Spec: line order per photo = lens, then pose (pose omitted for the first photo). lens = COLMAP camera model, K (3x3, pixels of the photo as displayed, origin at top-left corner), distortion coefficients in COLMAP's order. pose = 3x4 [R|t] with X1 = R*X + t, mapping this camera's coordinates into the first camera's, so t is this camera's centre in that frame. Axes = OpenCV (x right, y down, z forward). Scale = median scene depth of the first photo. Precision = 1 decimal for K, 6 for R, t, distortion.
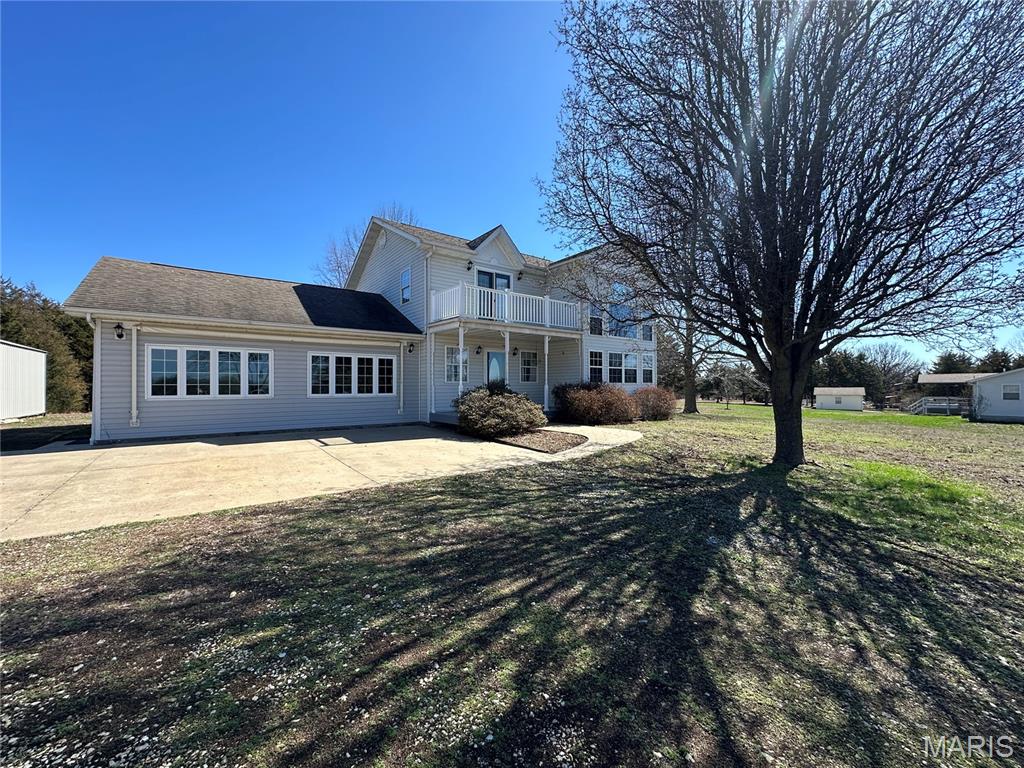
lens RADIAL K [[412.0, 0, 513.4], [0, 412.0, 383.7], [0, 0, 1]] dist [-0.000642, 0.000216]
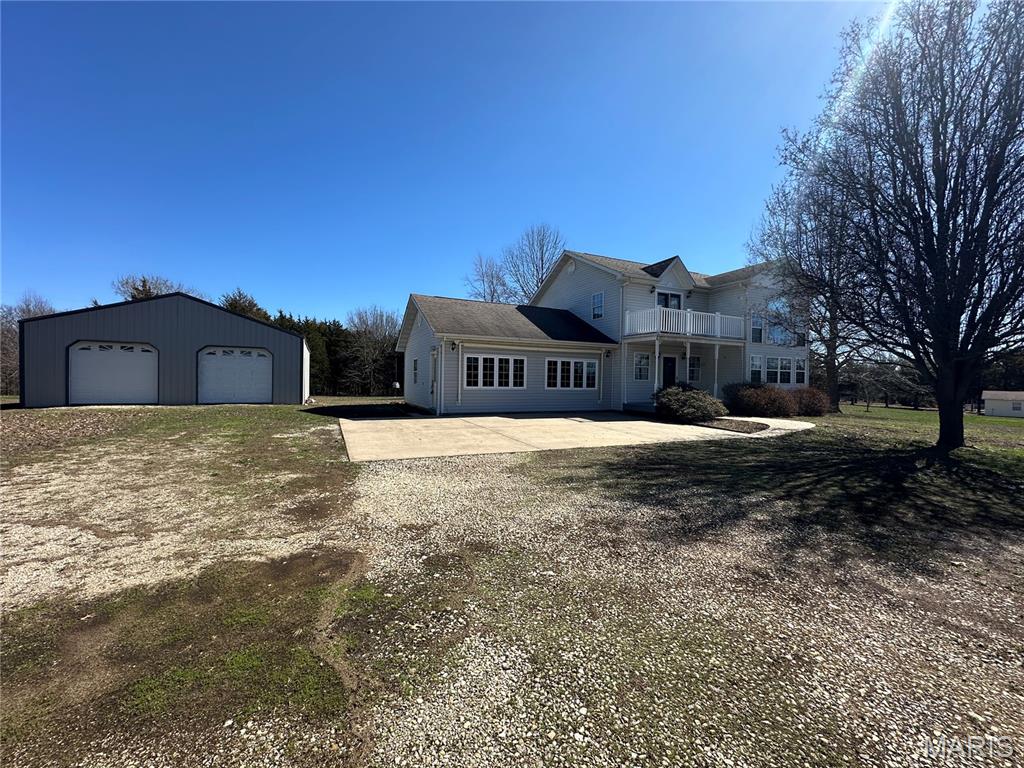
lens RADIAL K [[412.0, 0, 513.4], [0, 412.0, 383.7], [0, 0, 1]] dist [-0.000642, 0.000216]
pose [[0.975494, 0.020731, -0.219045, -0.253196], [-0.017830, 0.999725, 0.015212, -0.006011], [0.219301, -0.010934, 0.975596, -0.363956]]
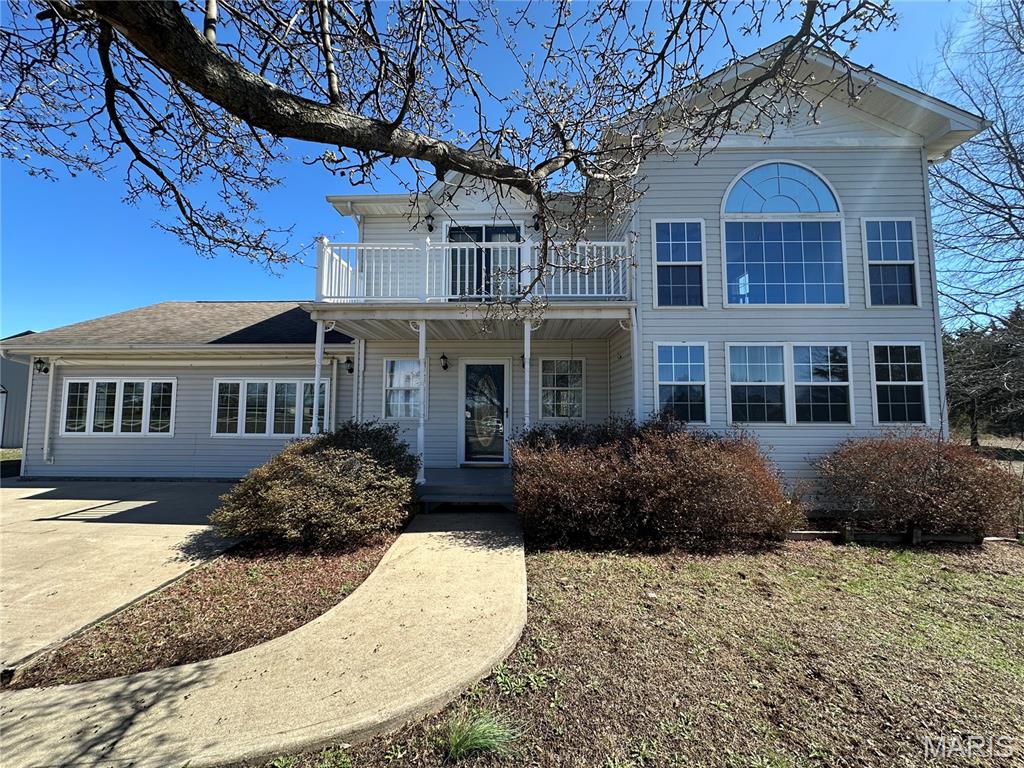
lens RADIAL K [[407.6, 0, 512.0], [0, 407.6, 384.0], [0, 0, 1]] dist [-0.003802, 0.000589]
pose [[0.775562, -0.040088, -0.629997, 0.364707], [-0.001171, 0.997889, -0.064939, -0.015376], [0.631270, 0.051102, 0.773878, 0.657588]]
